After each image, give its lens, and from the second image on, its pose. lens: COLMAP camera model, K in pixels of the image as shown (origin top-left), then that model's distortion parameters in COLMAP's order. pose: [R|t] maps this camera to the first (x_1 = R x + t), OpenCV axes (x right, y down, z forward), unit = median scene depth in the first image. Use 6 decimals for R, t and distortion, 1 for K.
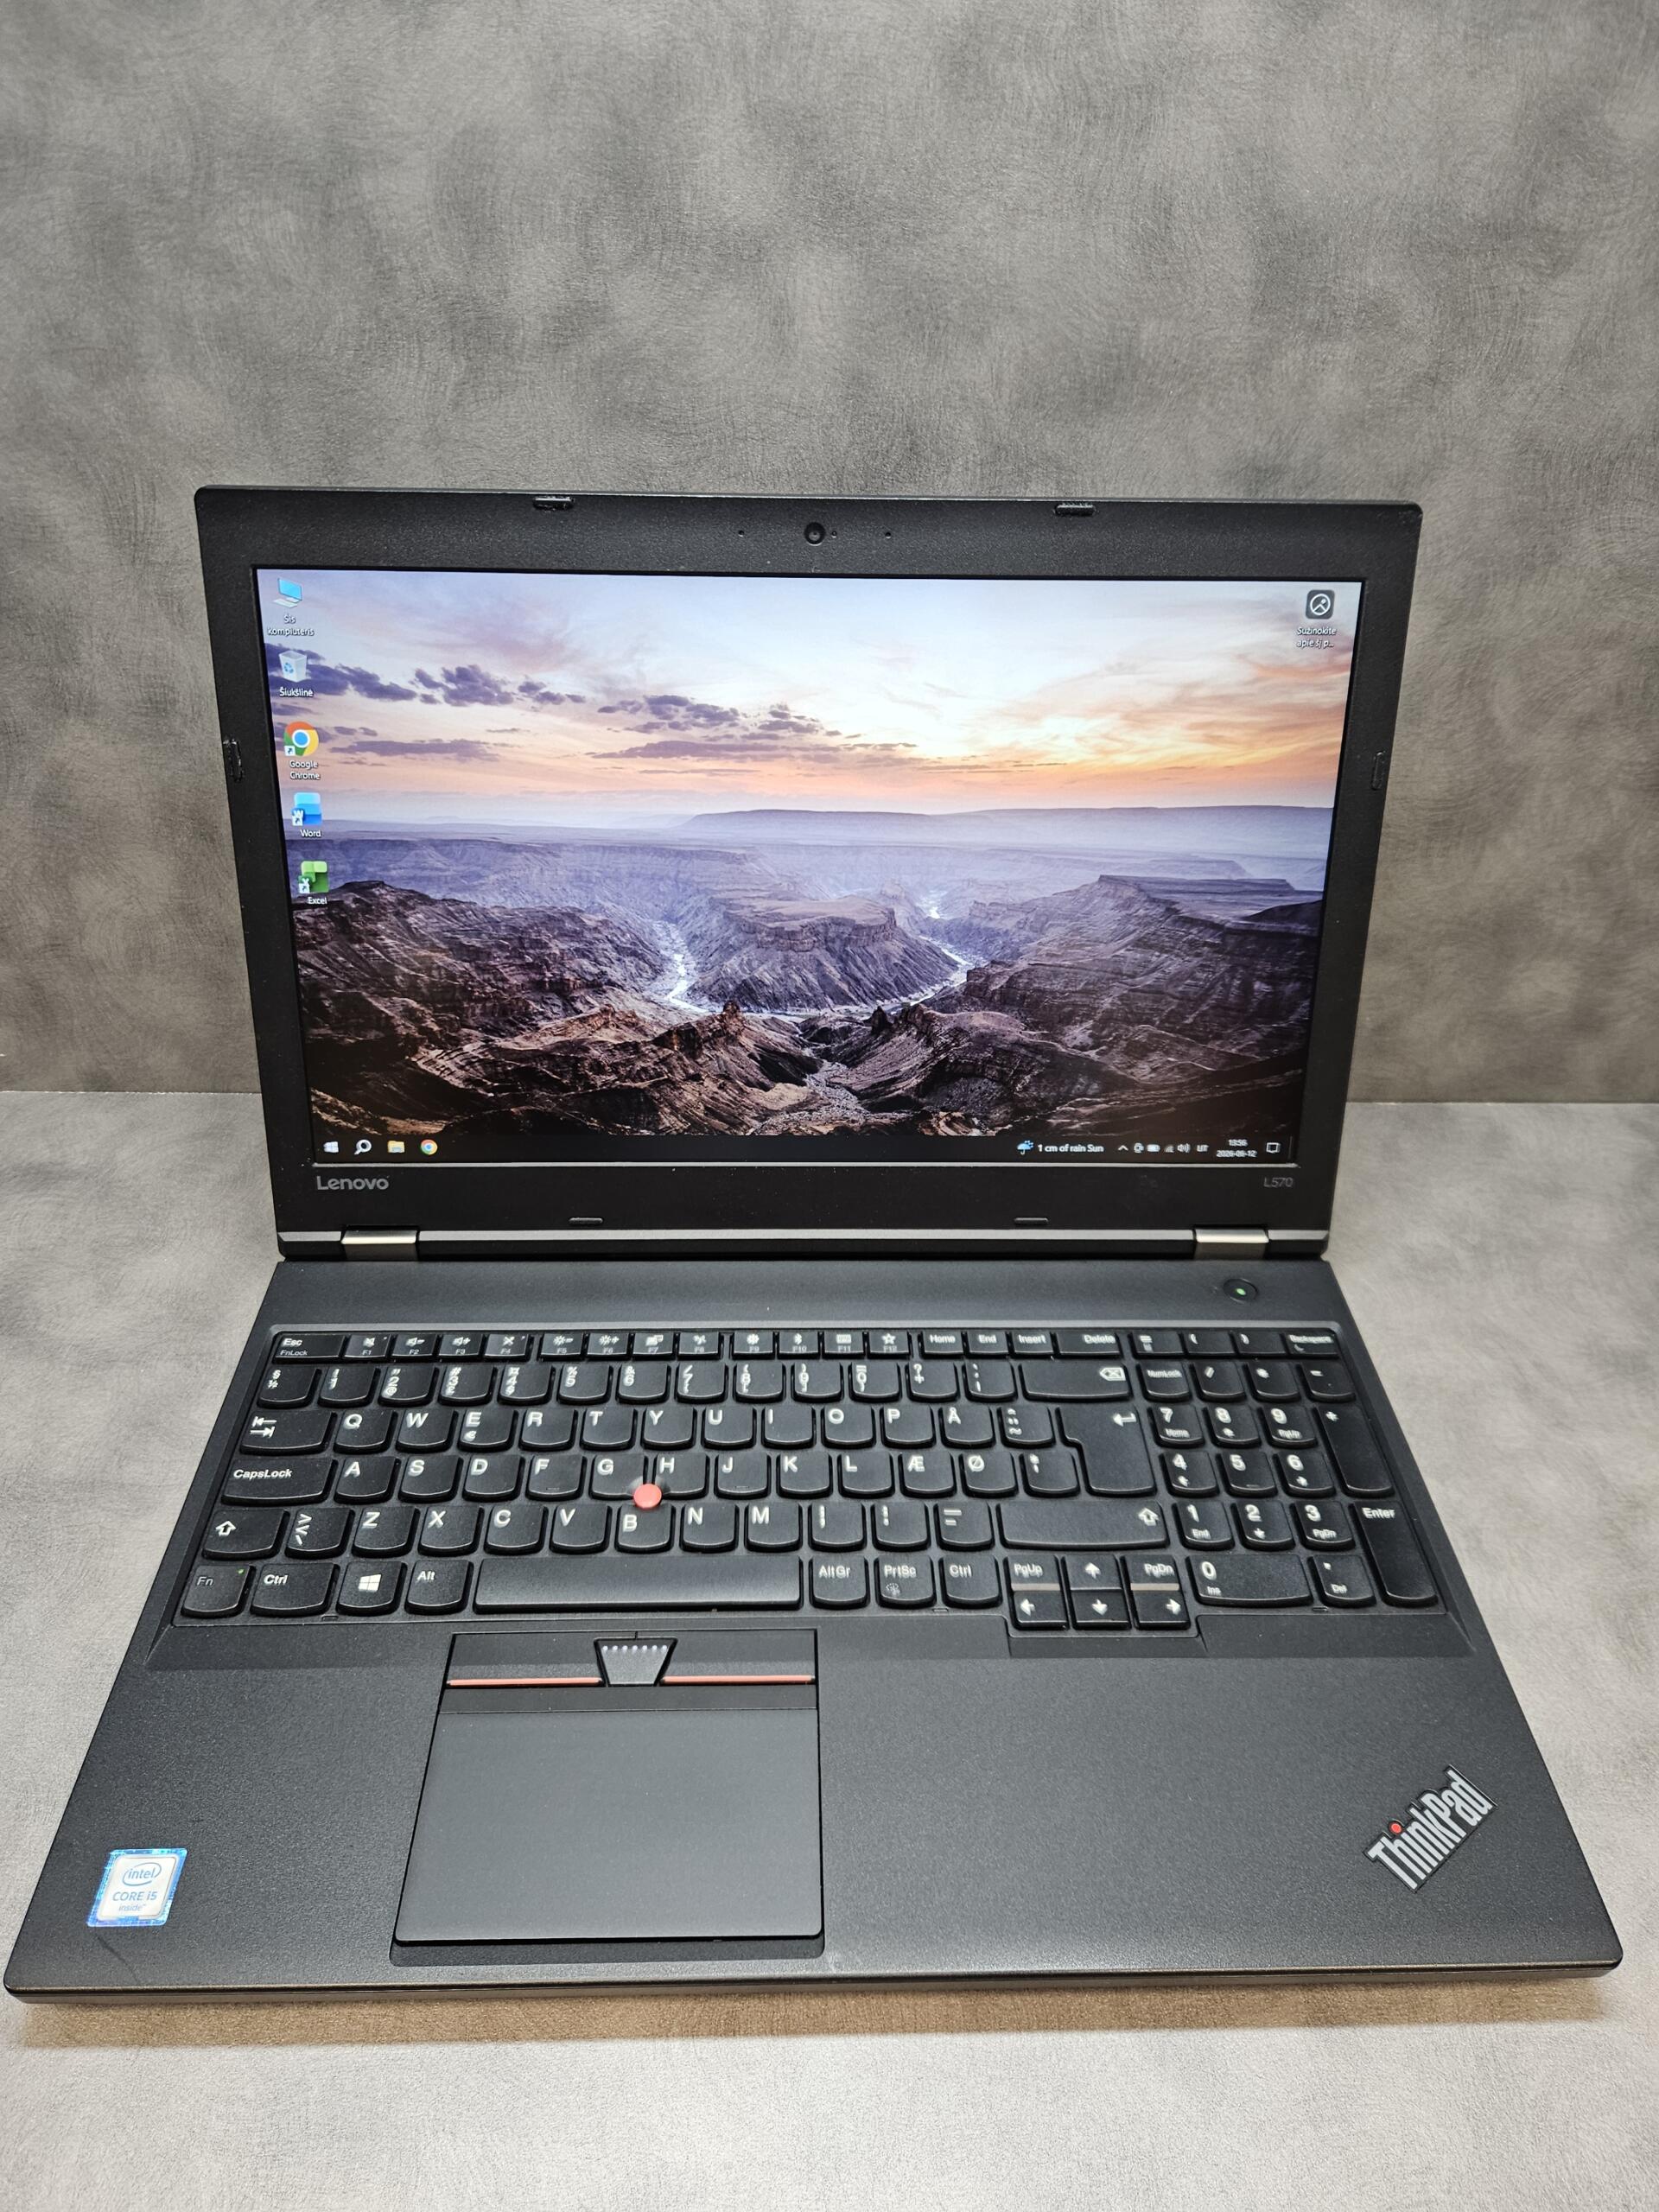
lens RADIAL K [[1583.8, 0, 829.5], [0, 1583.8, 1106.0], [0, 0, 1]] dist [0.033667, -0.047516]
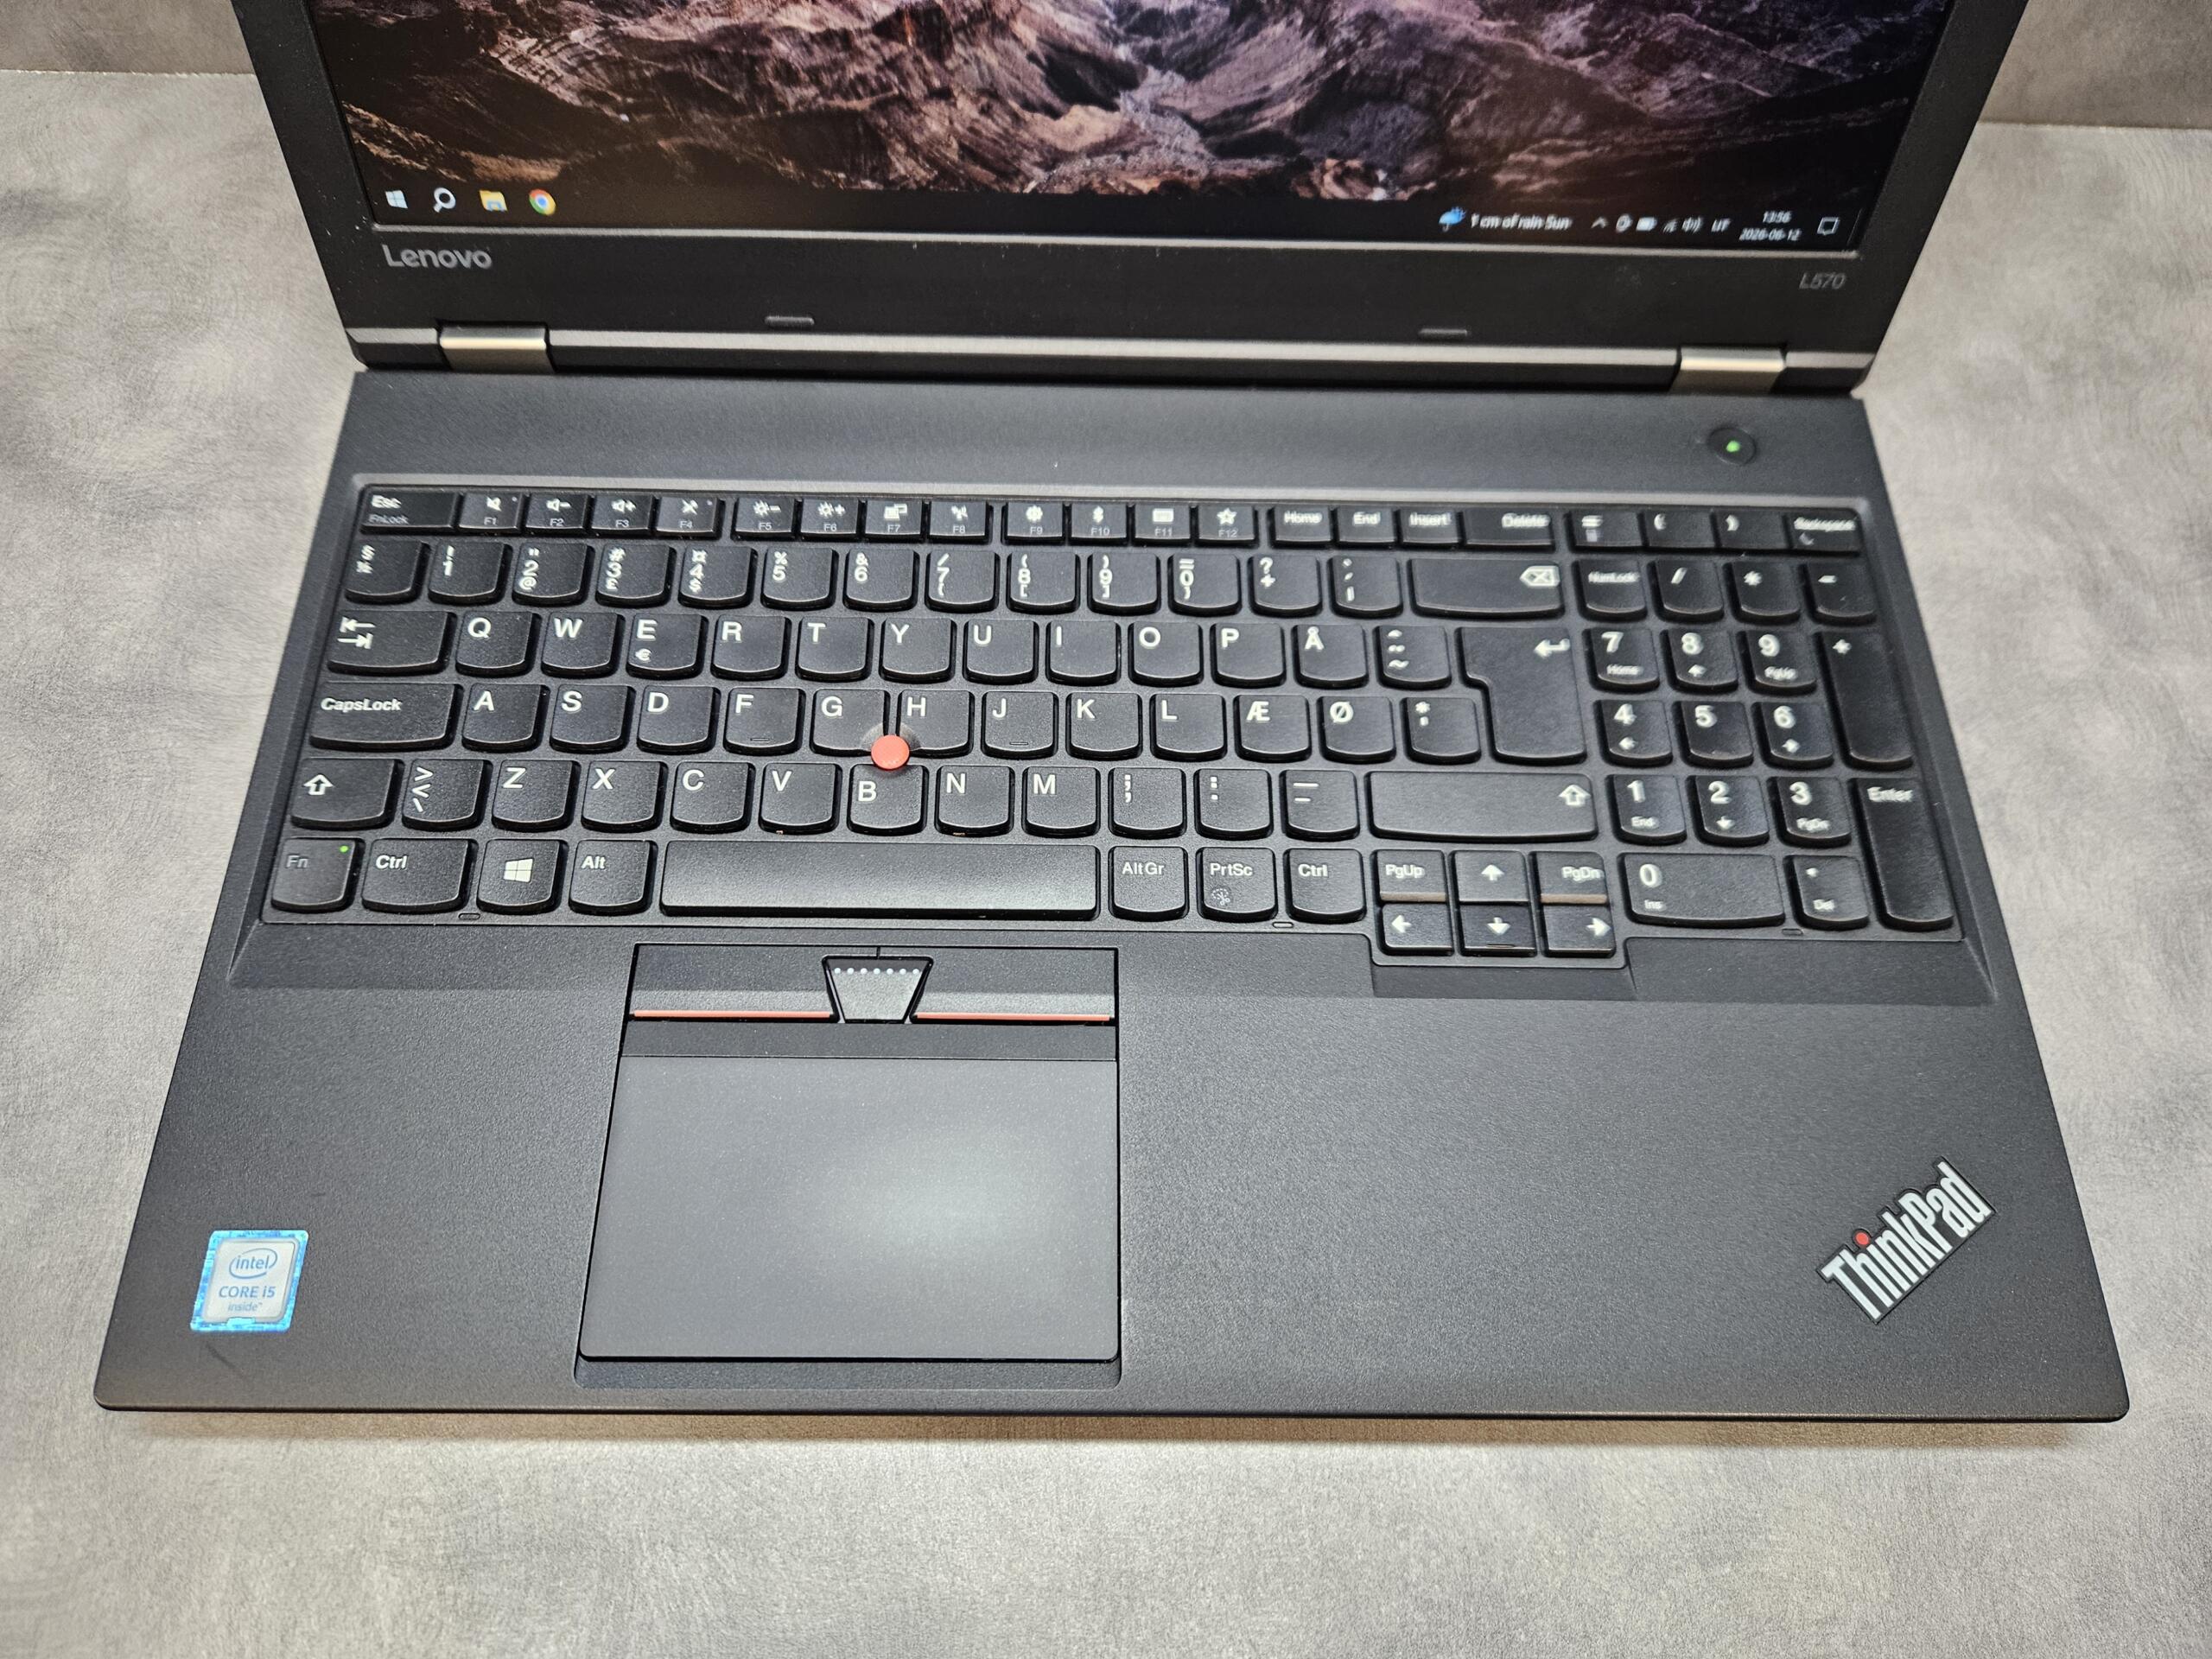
lens RADIAL K [[1604.8, 0, 1083.4], [0, 1604.8, 896.9], [0, 0, 1]] dist [0.035172, -0.051993]
pose [[0.999564, 0.026529, -0.012926, -0.012754], [-0.017121, 0.878087, 0.478194, -0.046345], [0.024036, -0.477764, 0.878159, 0.290682]]
